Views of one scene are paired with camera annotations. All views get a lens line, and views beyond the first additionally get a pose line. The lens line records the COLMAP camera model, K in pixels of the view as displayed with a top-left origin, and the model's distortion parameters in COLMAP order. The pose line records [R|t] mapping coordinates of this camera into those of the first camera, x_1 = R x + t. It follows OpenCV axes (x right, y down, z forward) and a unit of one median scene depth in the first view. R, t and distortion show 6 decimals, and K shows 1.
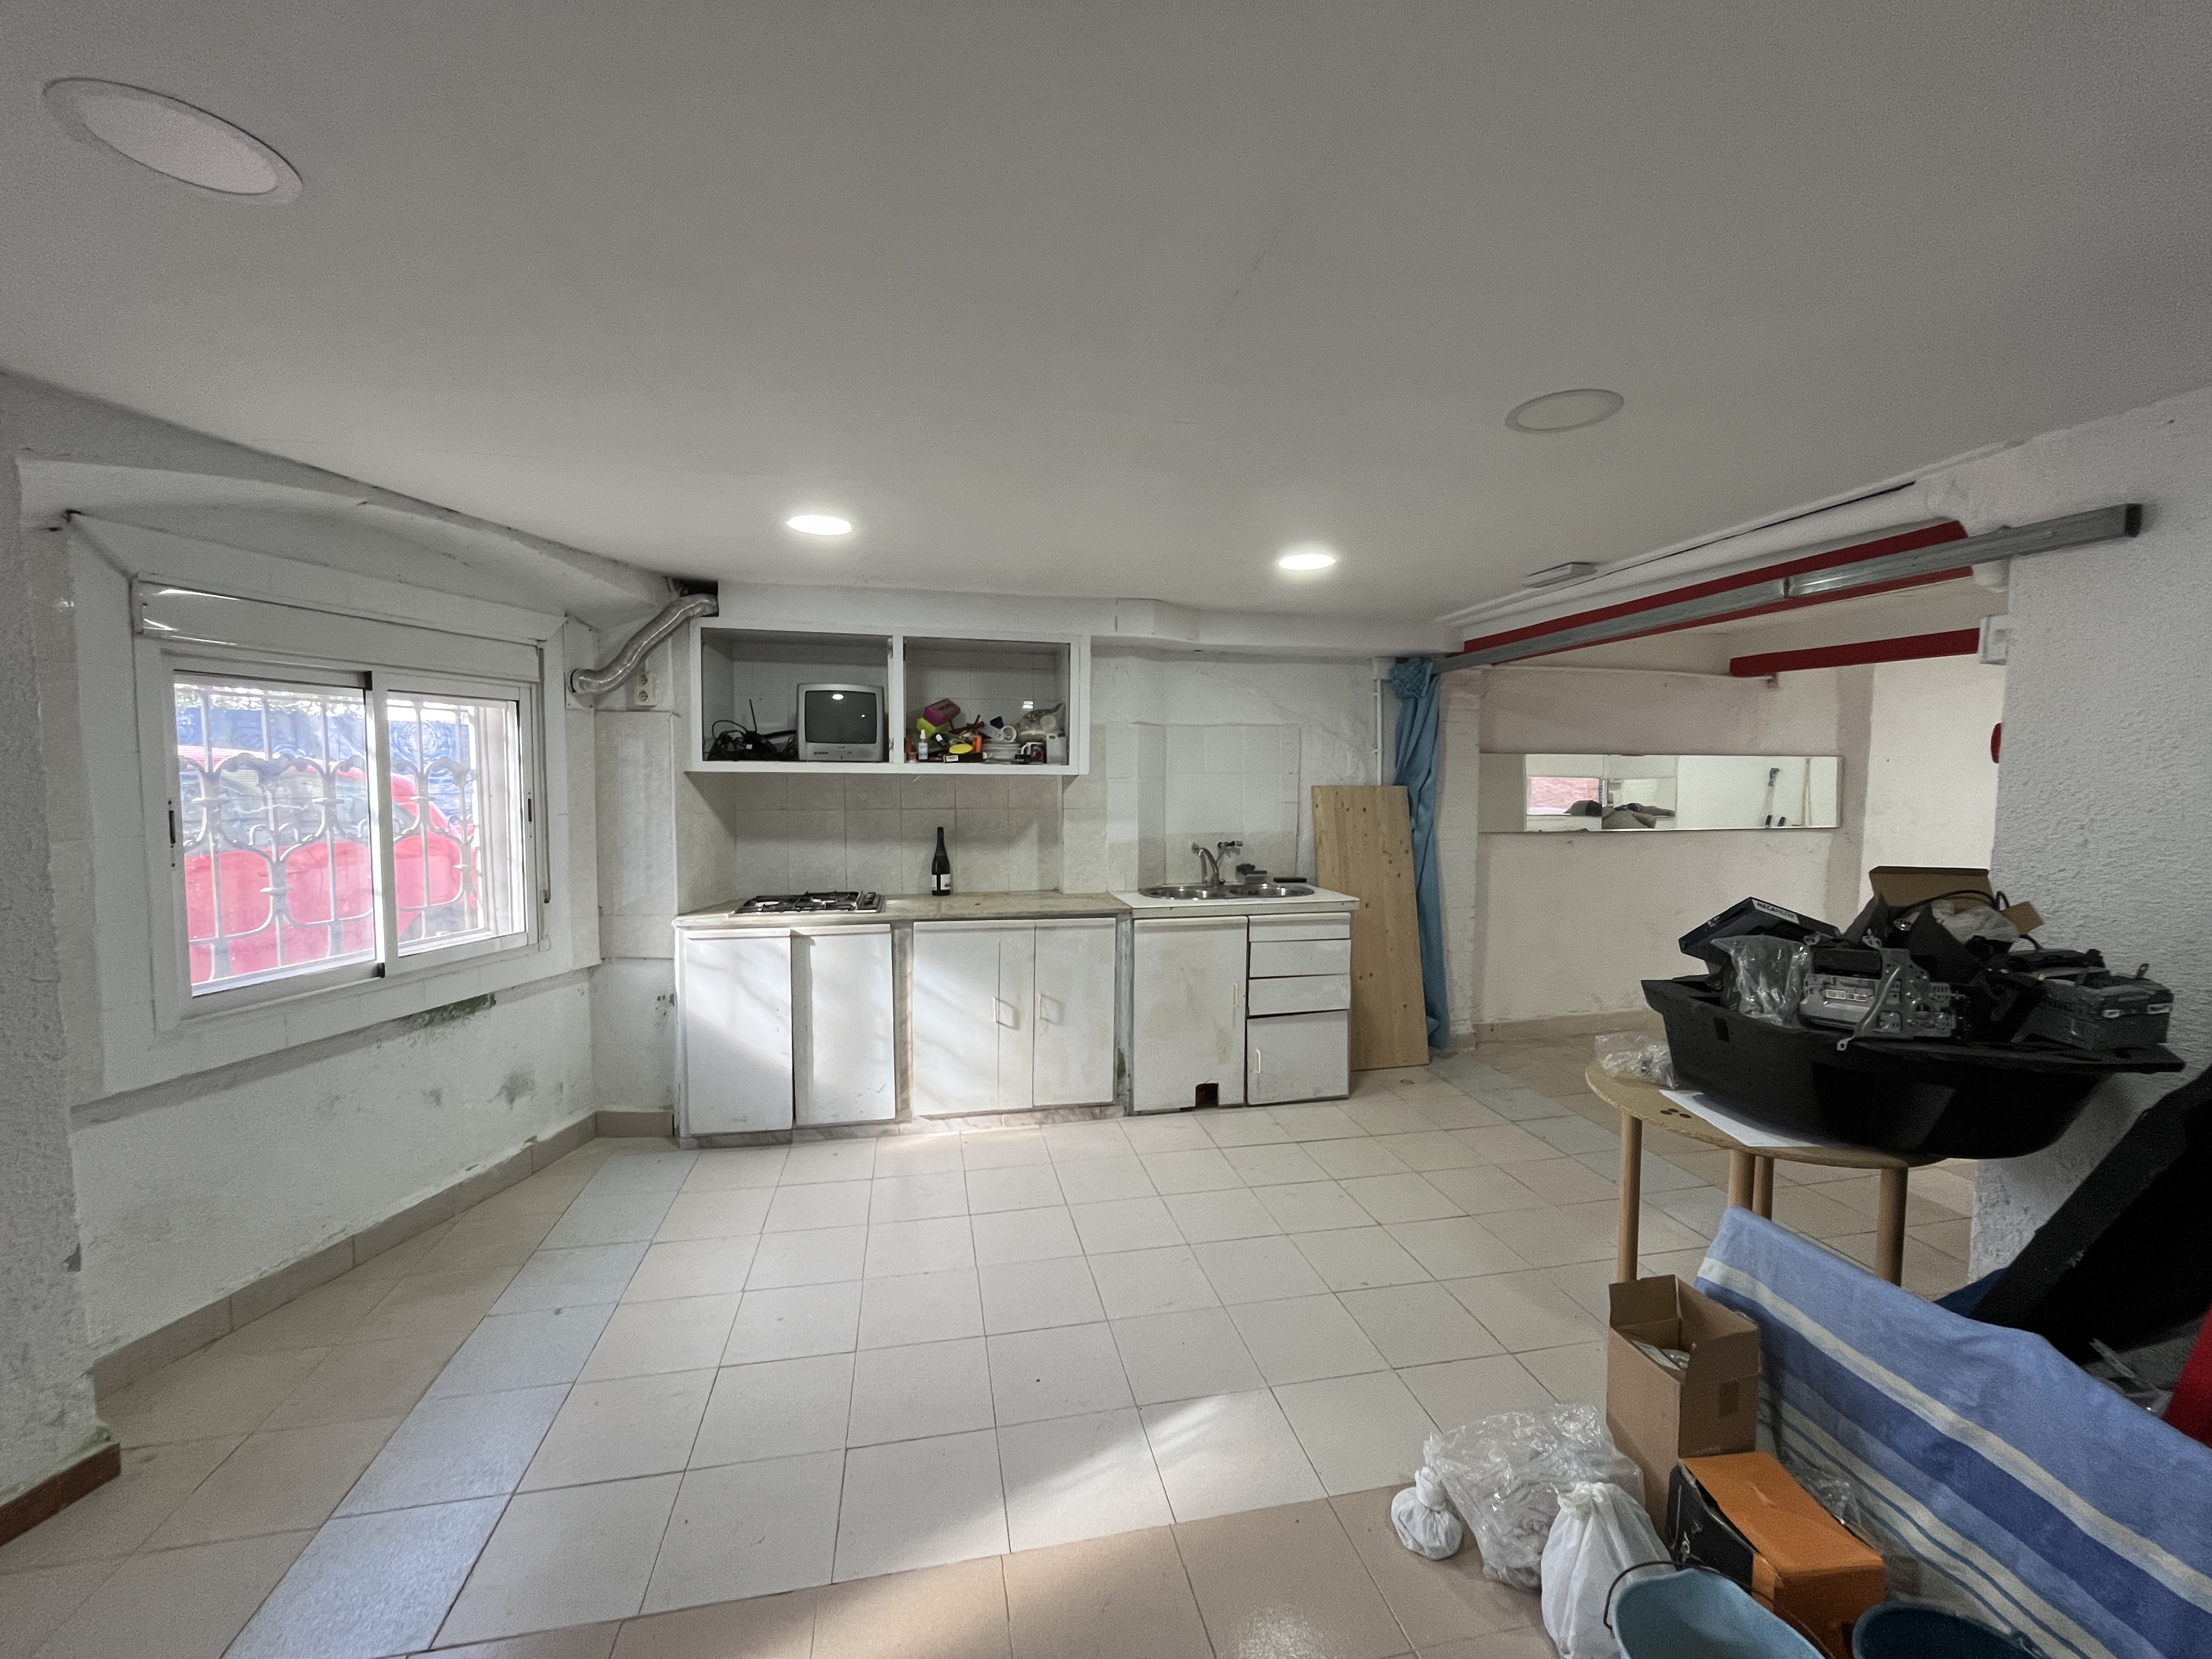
lens RADIAL K [[892.1, 0, 1103.8], [0, 892.1, 830.1], [0, 0, 1]] dist [-0.003833, -0.000491]
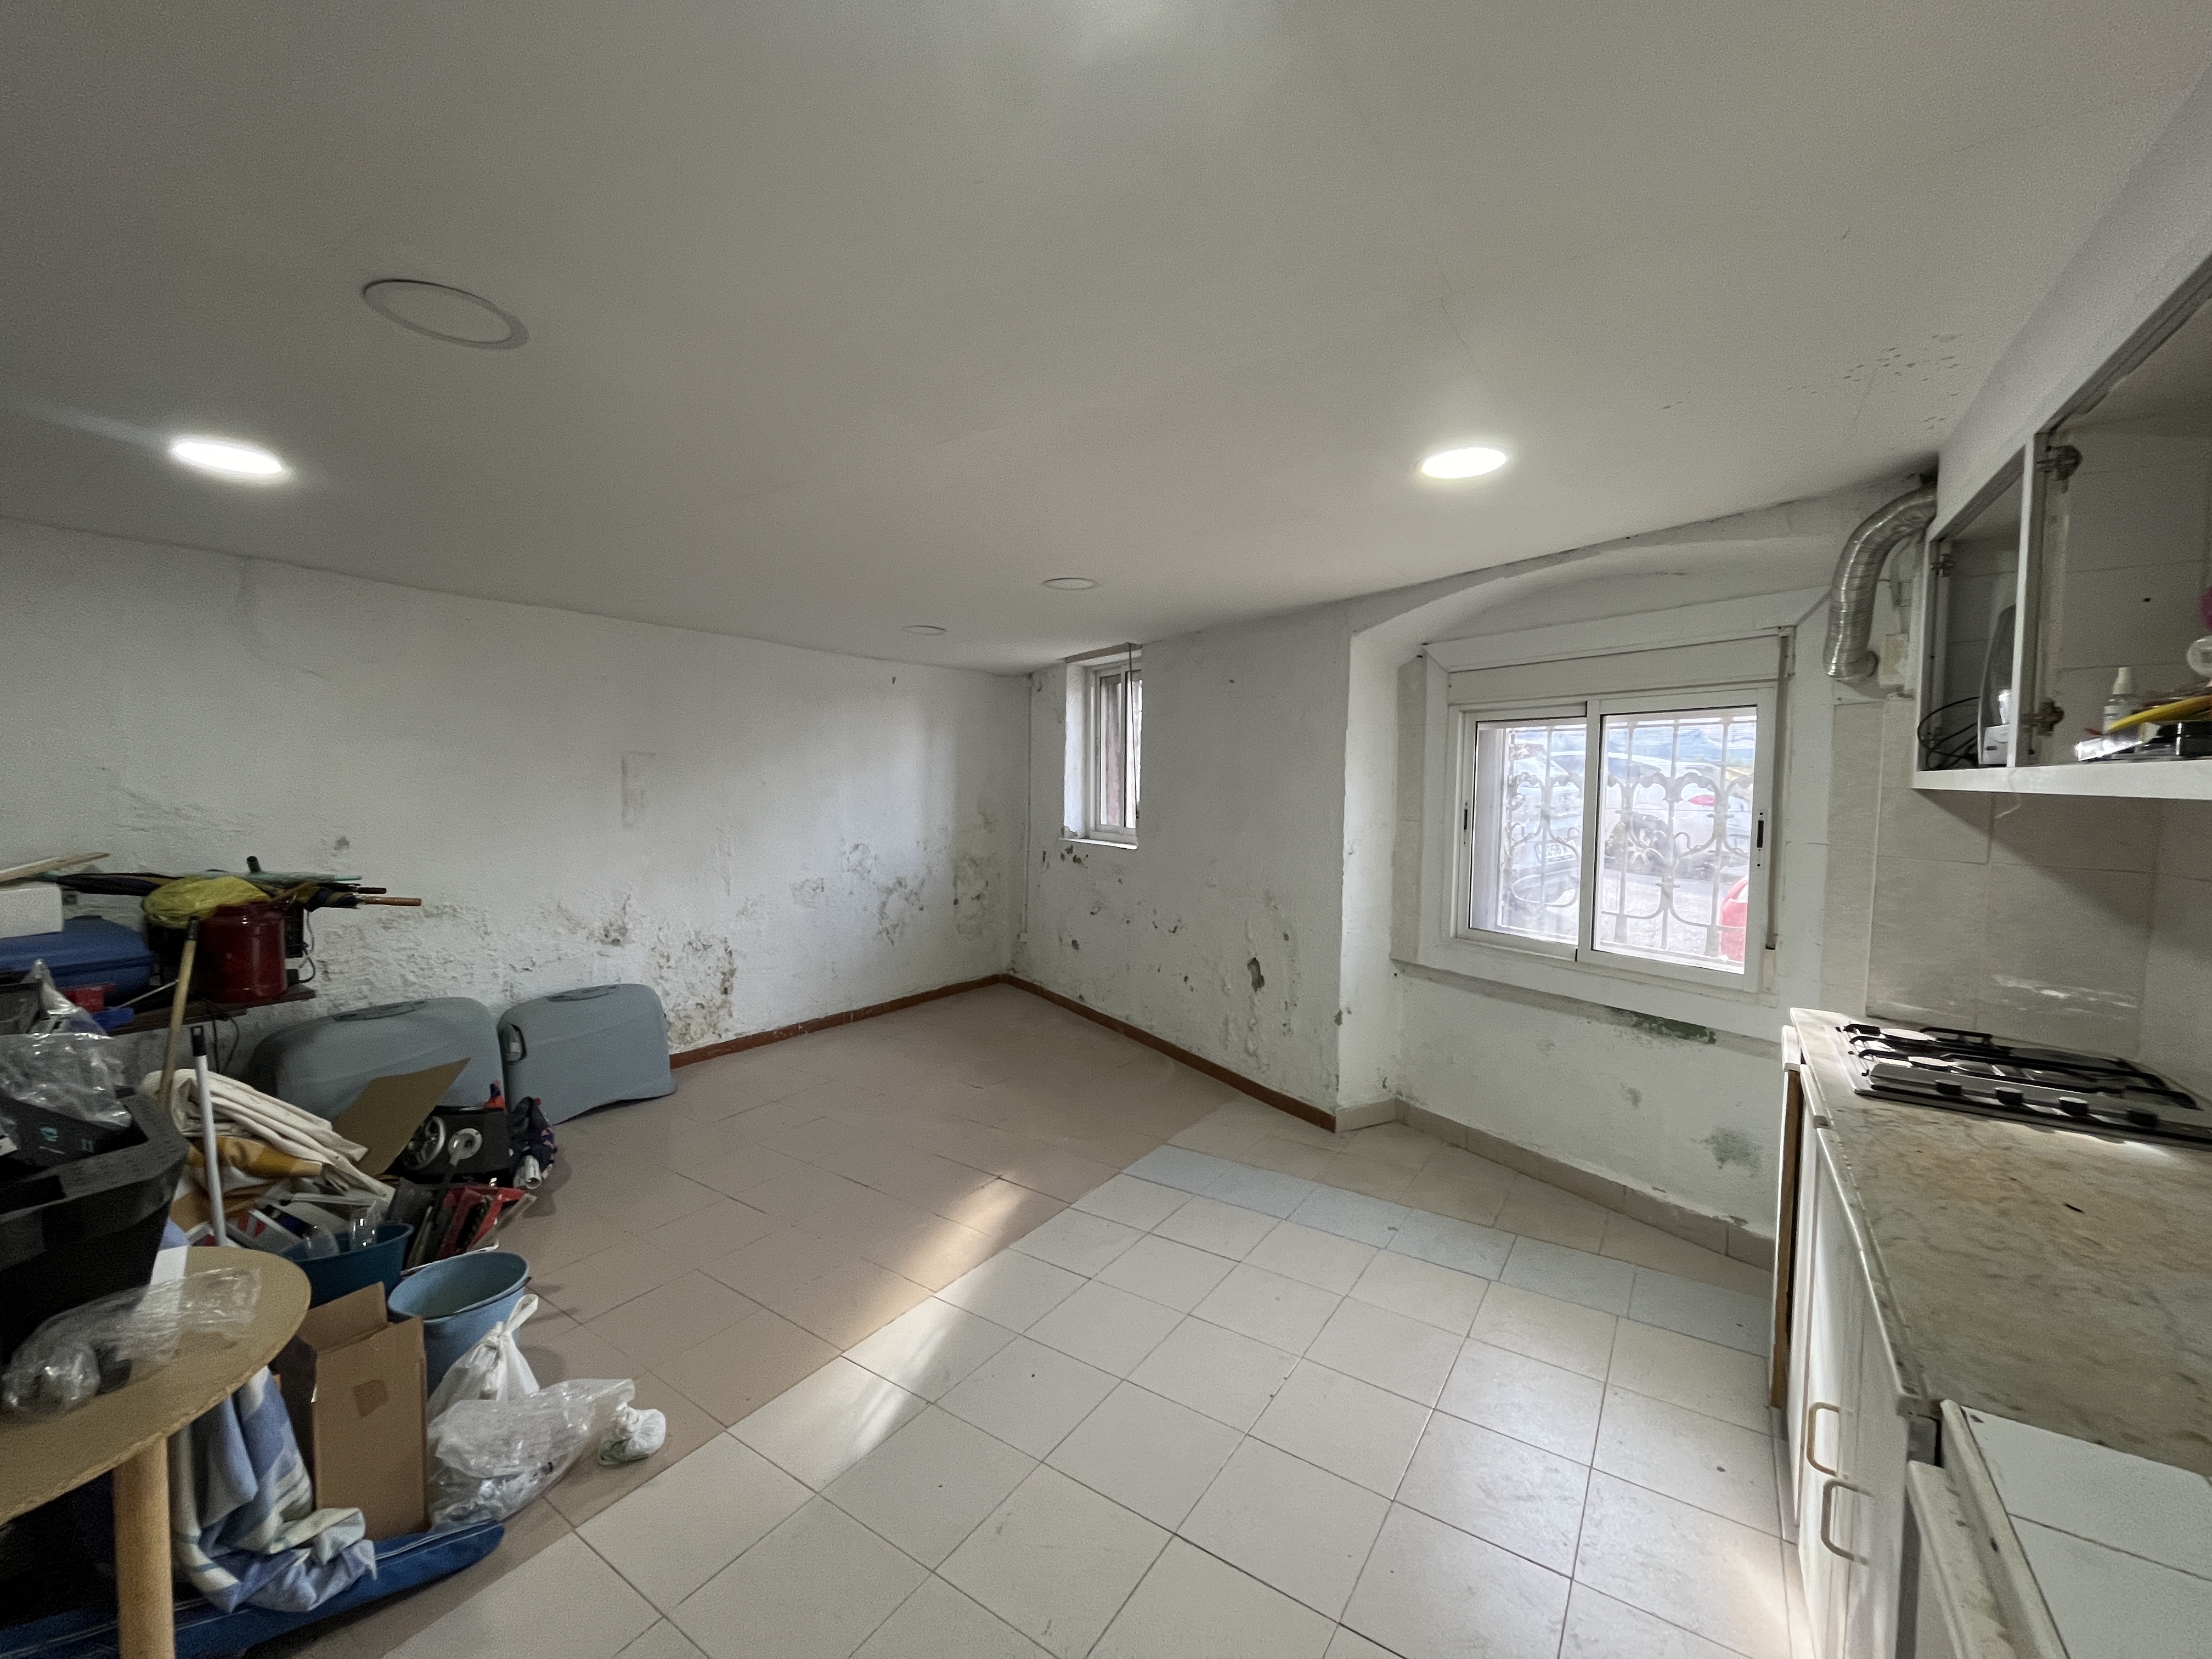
lens RADIAL K [[892.1, 0, 1102.9], [0, 892.1, 829.4], [0, 0, 1]] dist [-0.003833, -0.000491]
pose [[-0.717122, 0.026312, -0.696450, 0.384077], [-0.058245, 0.993529, 0.097510, -0.072364], [0.694509, 0.110492, -0.710949, 1.167610]]
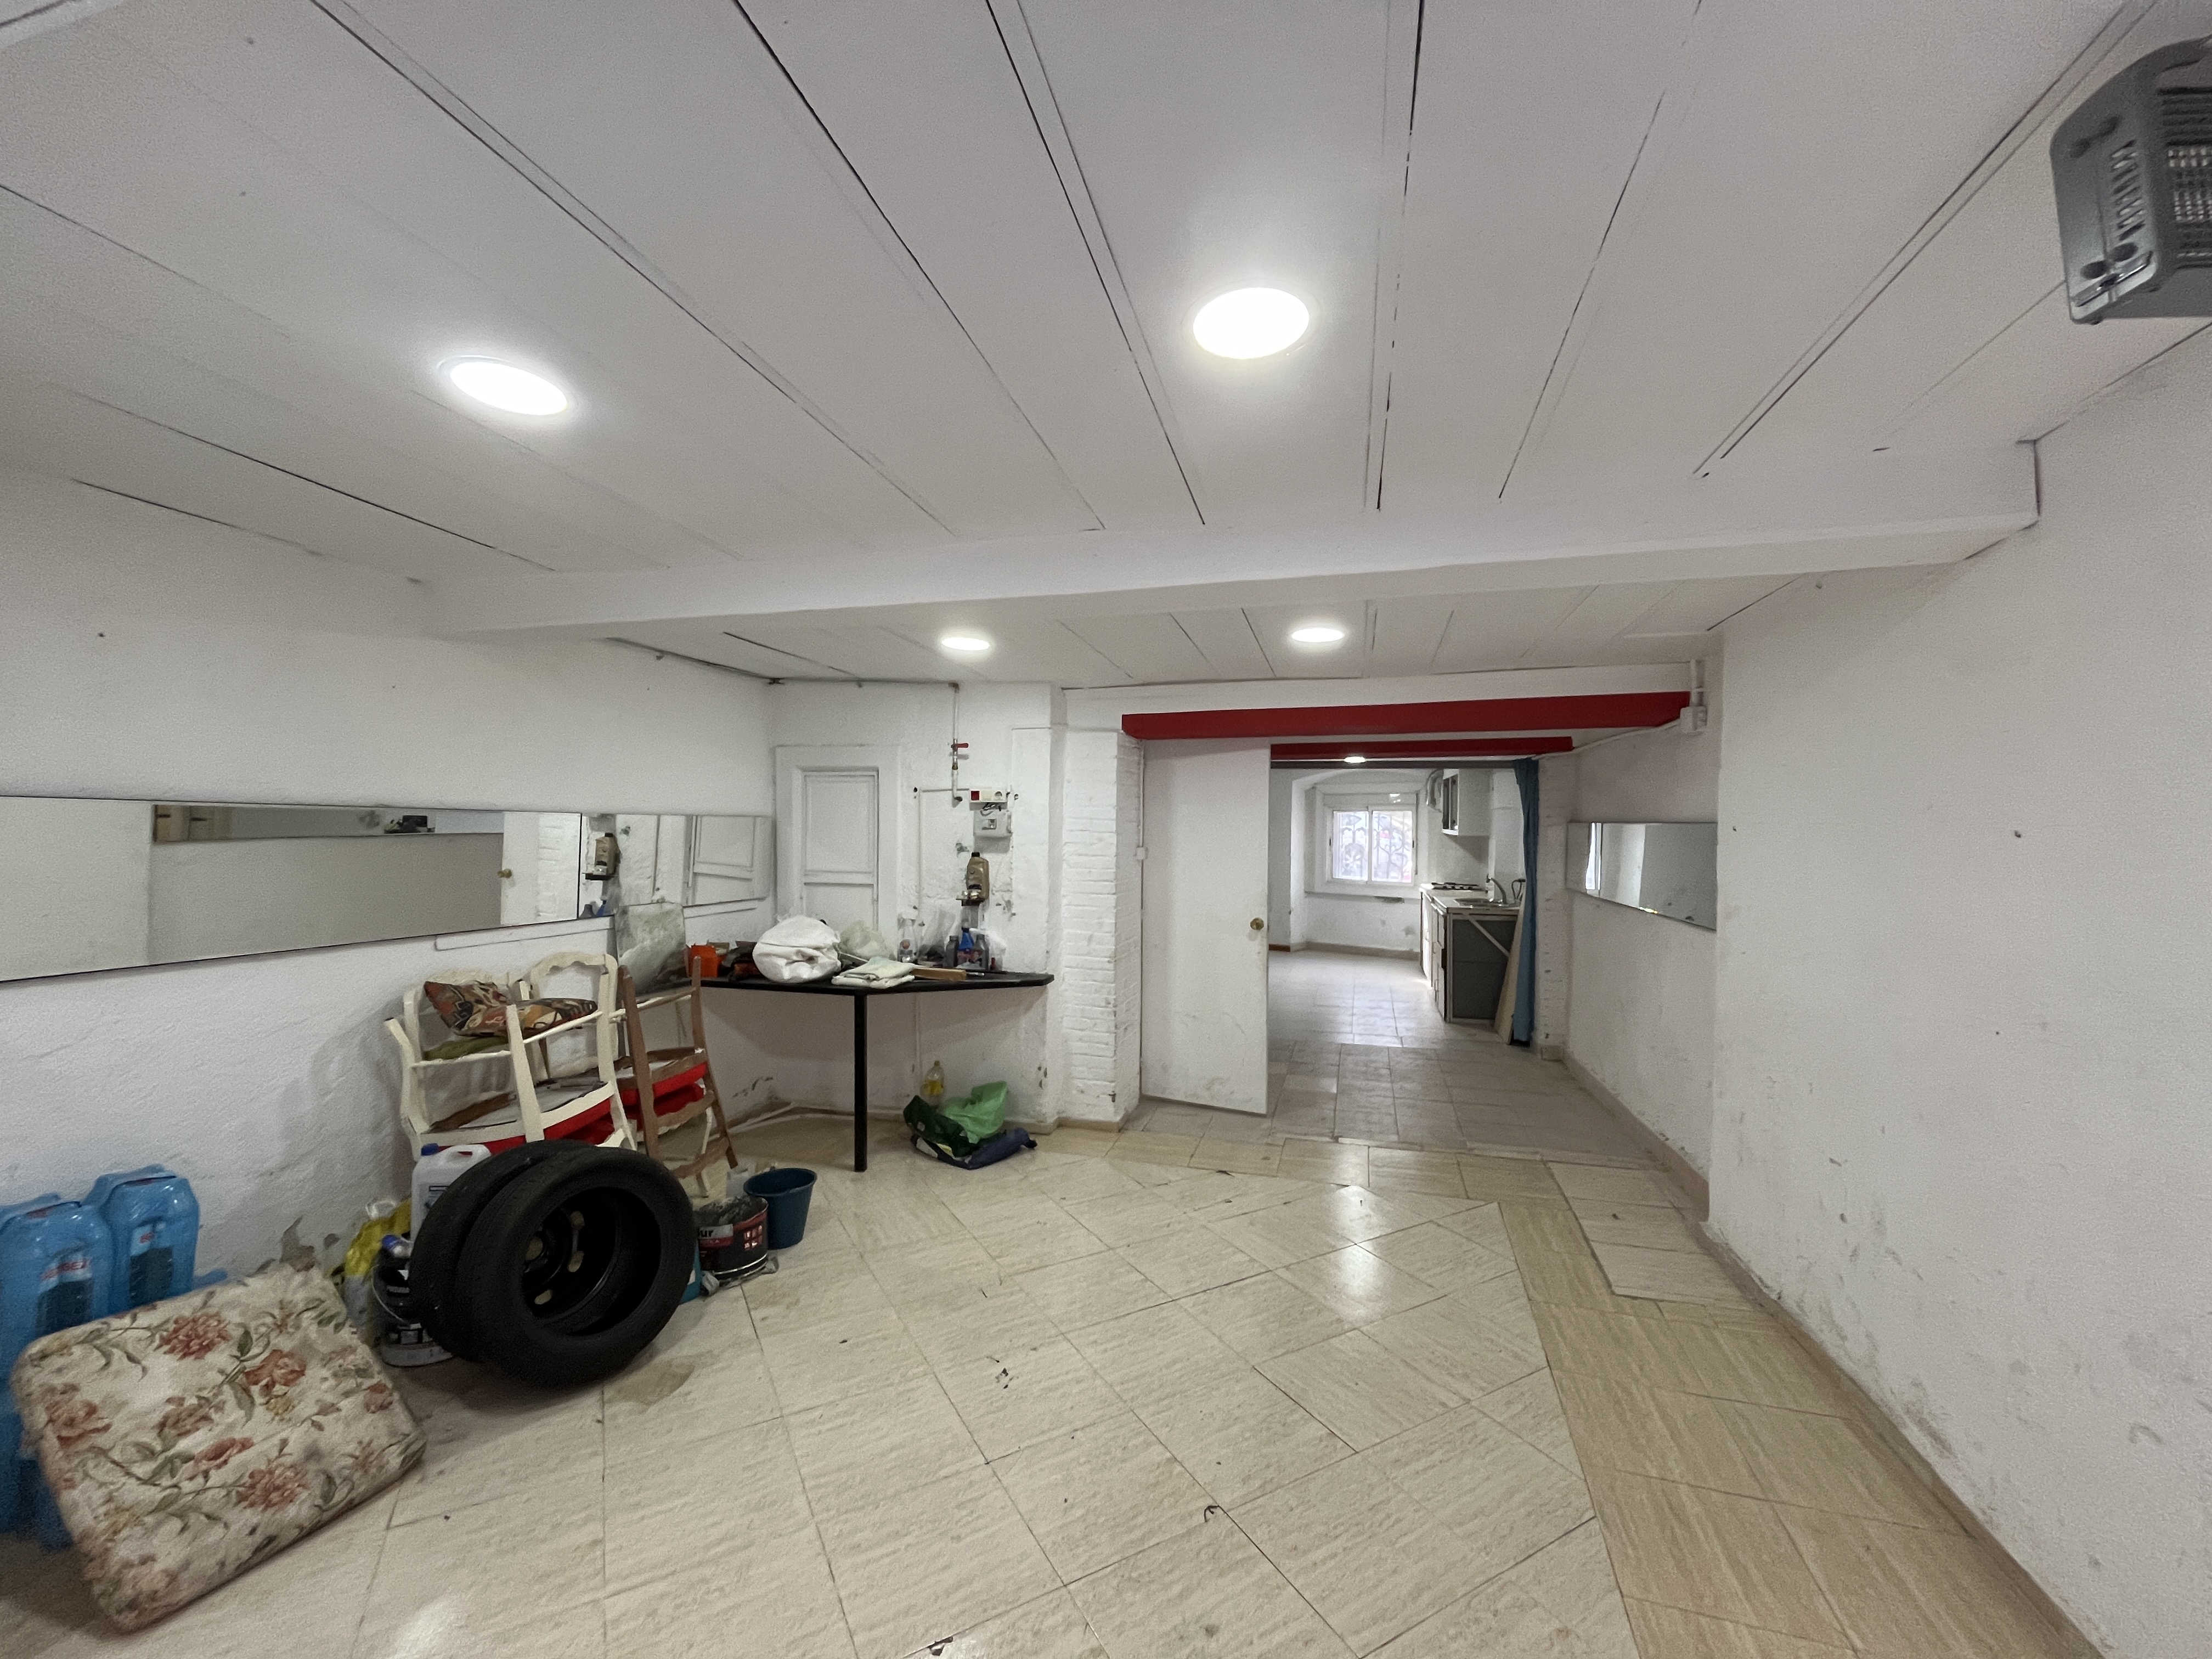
lens RADIAL K [[892.1, 0, 1102.5], [0, 892.1, 830.1], [0, 0, 1]] dist [-0.003833, -0.000491]
pose [[-0.470385, 0.004159, -0.882451, 2.677663], [-0.062725, 0.997302, 0.038136, -0.123657], [0.880229, 0.073291, -0.468855, 1.513901]]
